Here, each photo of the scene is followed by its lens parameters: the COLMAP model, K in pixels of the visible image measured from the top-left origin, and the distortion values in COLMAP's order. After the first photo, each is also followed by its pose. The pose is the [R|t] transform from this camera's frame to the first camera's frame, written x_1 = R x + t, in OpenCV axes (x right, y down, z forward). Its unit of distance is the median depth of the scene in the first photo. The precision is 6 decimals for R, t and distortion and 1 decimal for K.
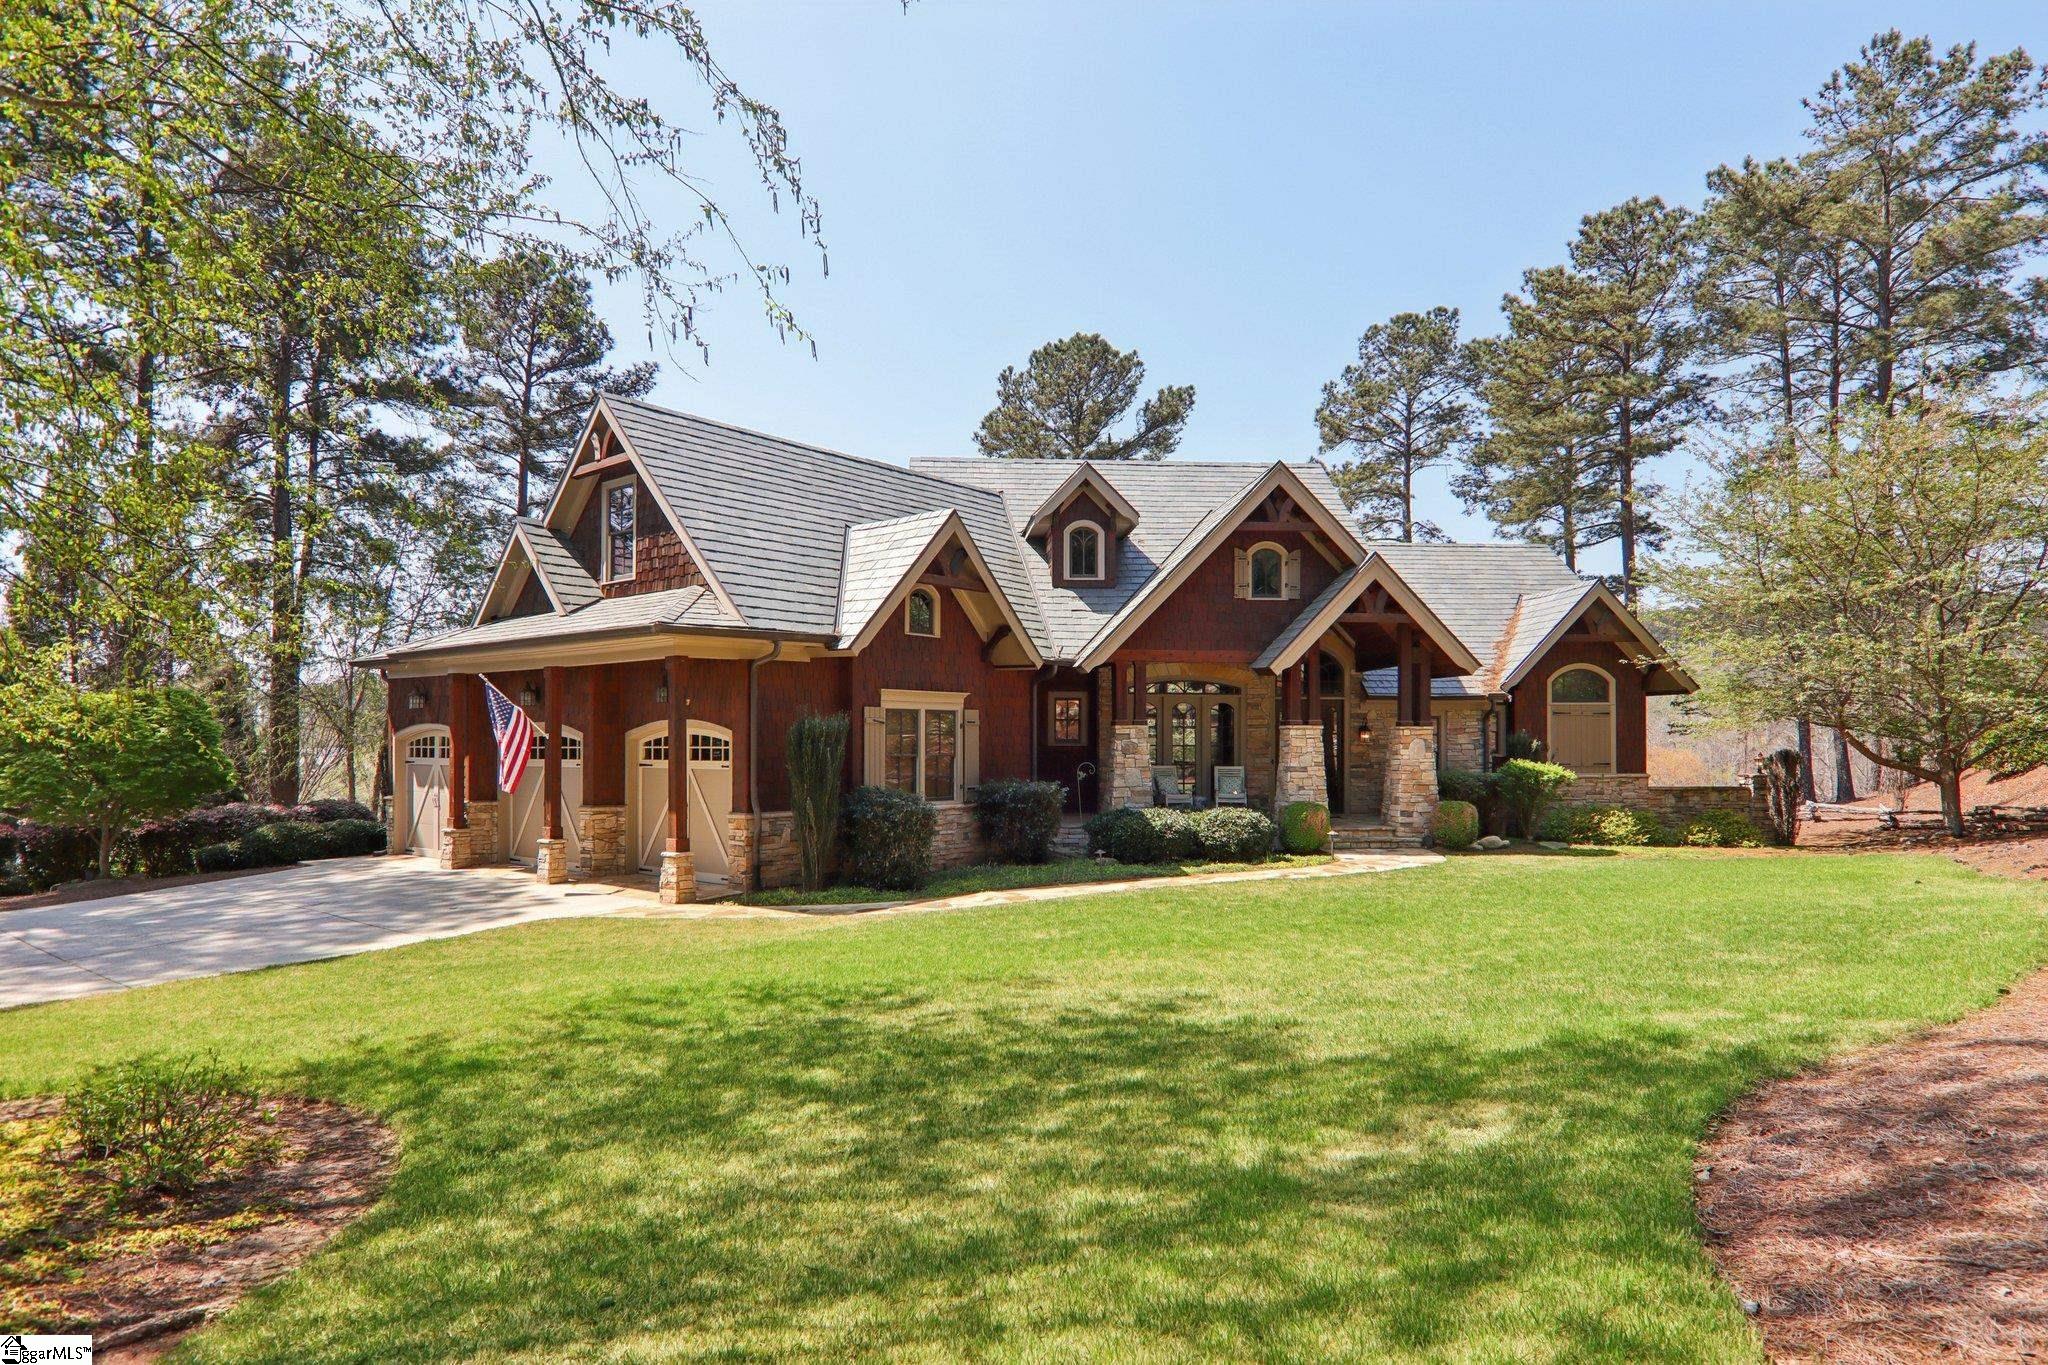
lens RADIAL K [[1243.2, 0, 1020.1], [0, 1243.2, 687.2], [0, 0, 1]] dist [-0.004135, -0.013728]
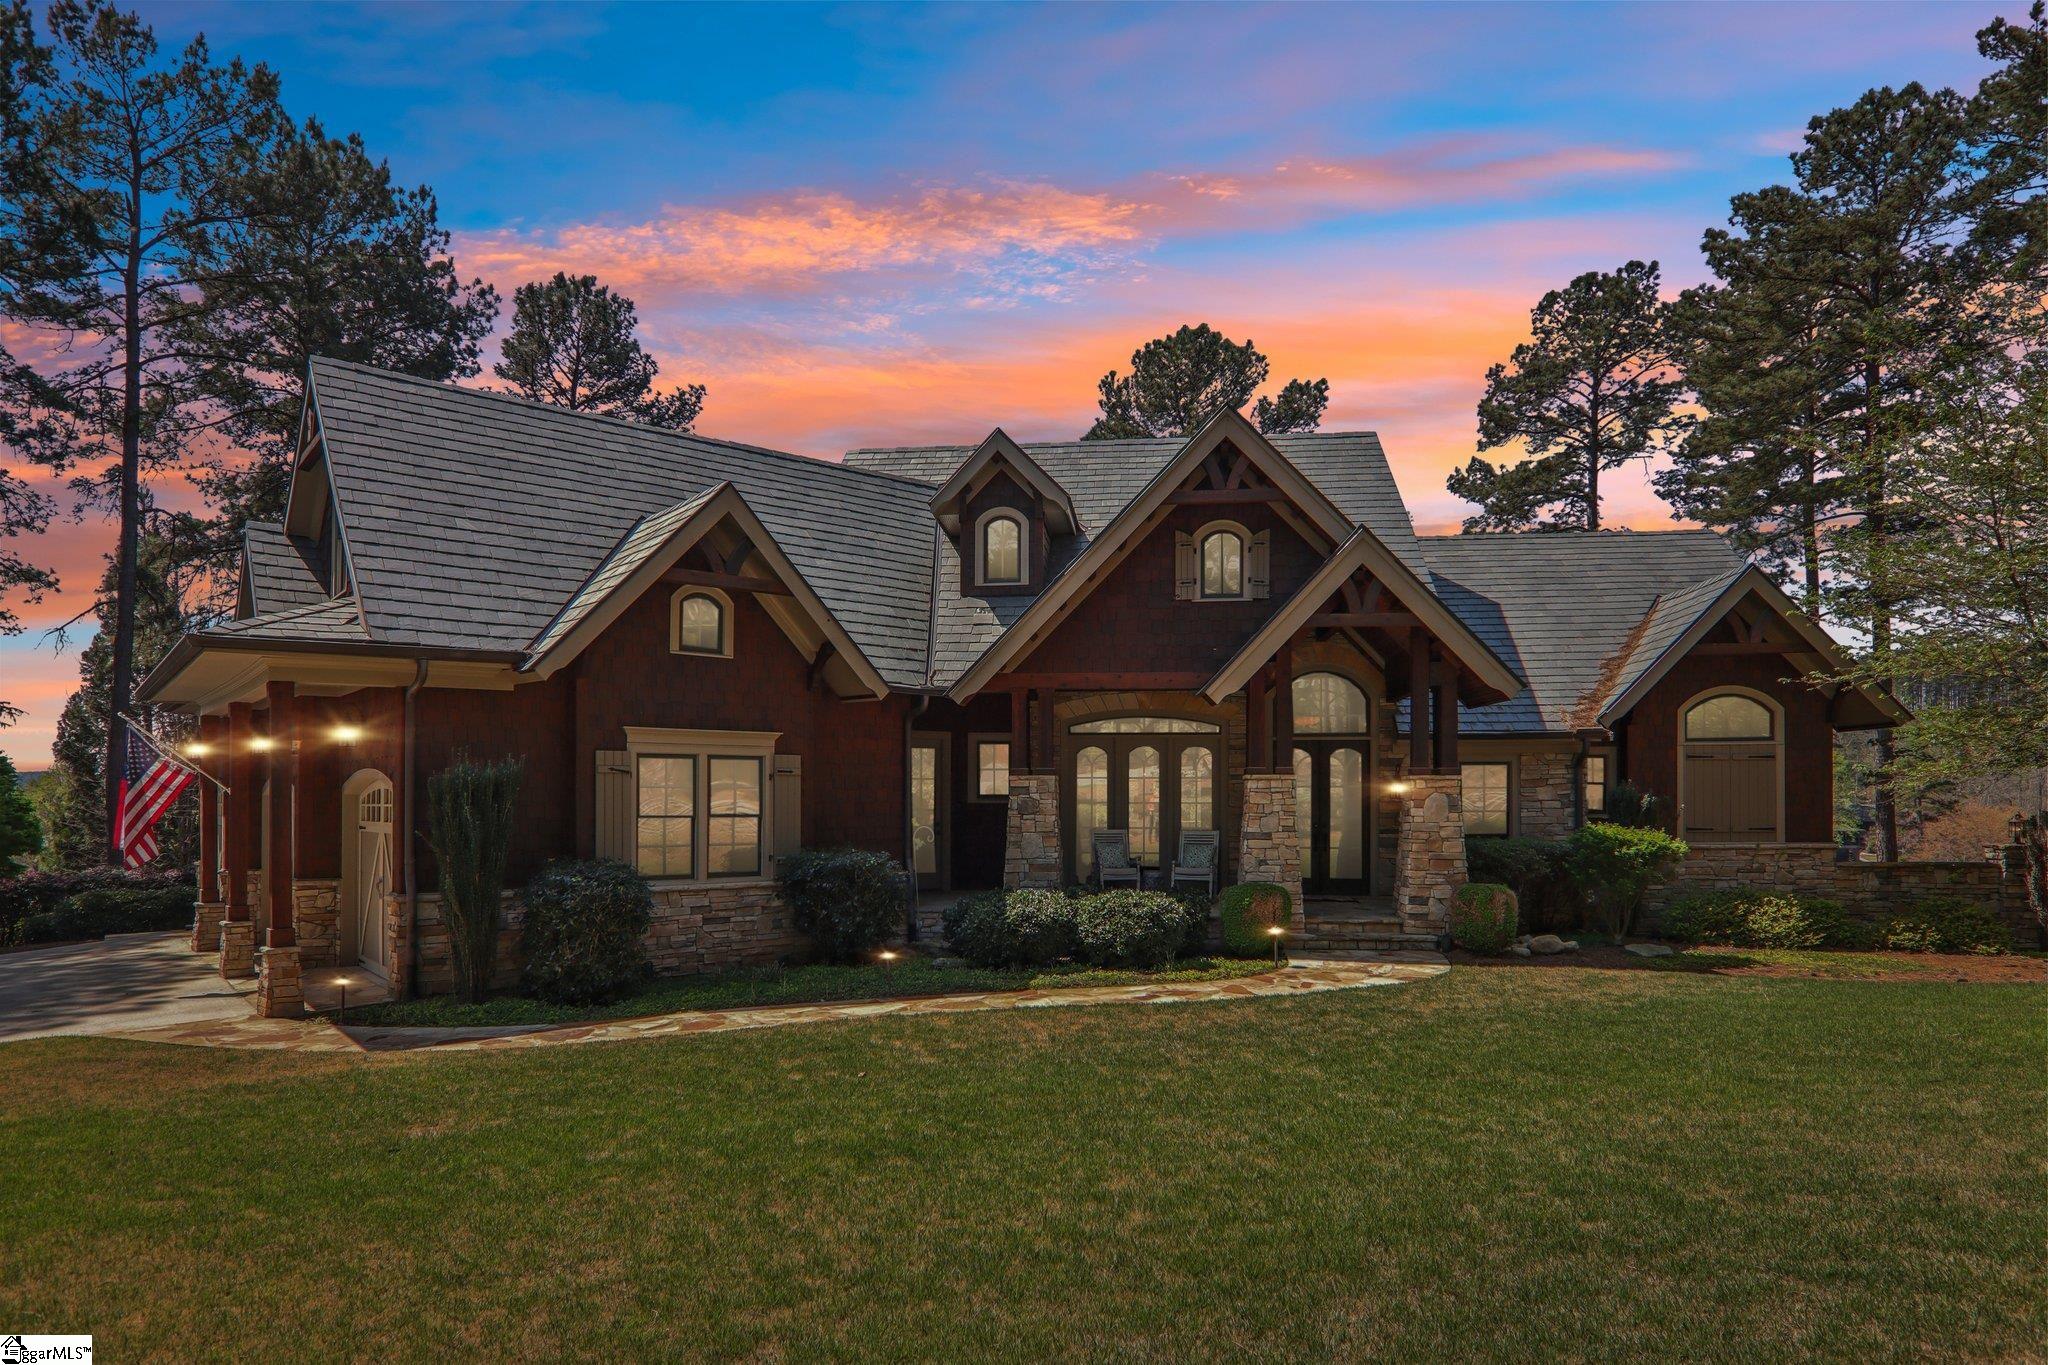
lens RADIAL K [[1243.2, 0, 1034.9], [0, 1243.2, 769.1], [0, 0, 1]] dist [-0.004135, -0.013728]
pose [[0.981433, -0.005545, -0.191723, 0.124059], [0.009227, 0.999790, 0.018319, 0.007019], [0.191582, -0.019748, 0.981278, 0.146114]]
